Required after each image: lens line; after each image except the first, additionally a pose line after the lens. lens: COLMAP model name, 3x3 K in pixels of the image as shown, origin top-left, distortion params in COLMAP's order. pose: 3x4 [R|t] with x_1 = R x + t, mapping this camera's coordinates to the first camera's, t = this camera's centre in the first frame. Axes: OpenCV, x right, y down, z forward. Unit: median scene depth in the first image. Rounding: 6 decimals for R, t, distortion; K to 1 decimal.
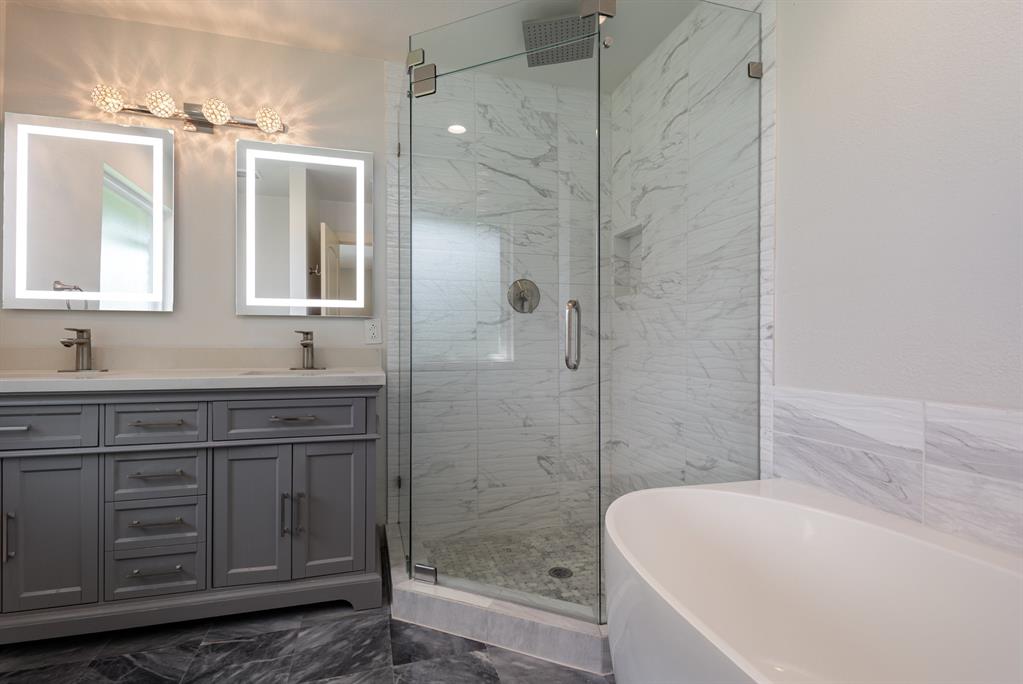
lens RADIAL K [[478.1, 0, 508.7], [0, 478.1, 346.4], [0, 0, 1]] dist [0.006232, -0.001987]
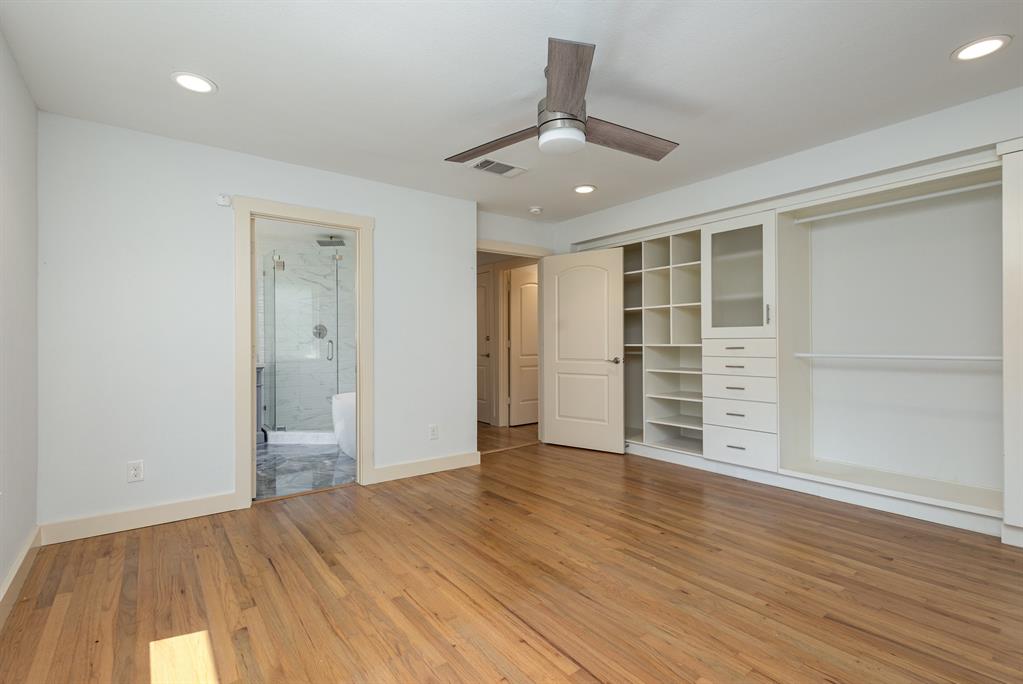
lens RADIAL K [[478.1, 0, 508.7], [0, 478.1, 345.2], [0, 0, 1]] dist [0.006232, -0.001987]
pose [[0.938179, -0.003260, 0.346134, 0.089008], [0.001842, 0.999989, 0.004425, -0.045412], [-0.346145, -0.003514, 0.938175, -1.604304]]
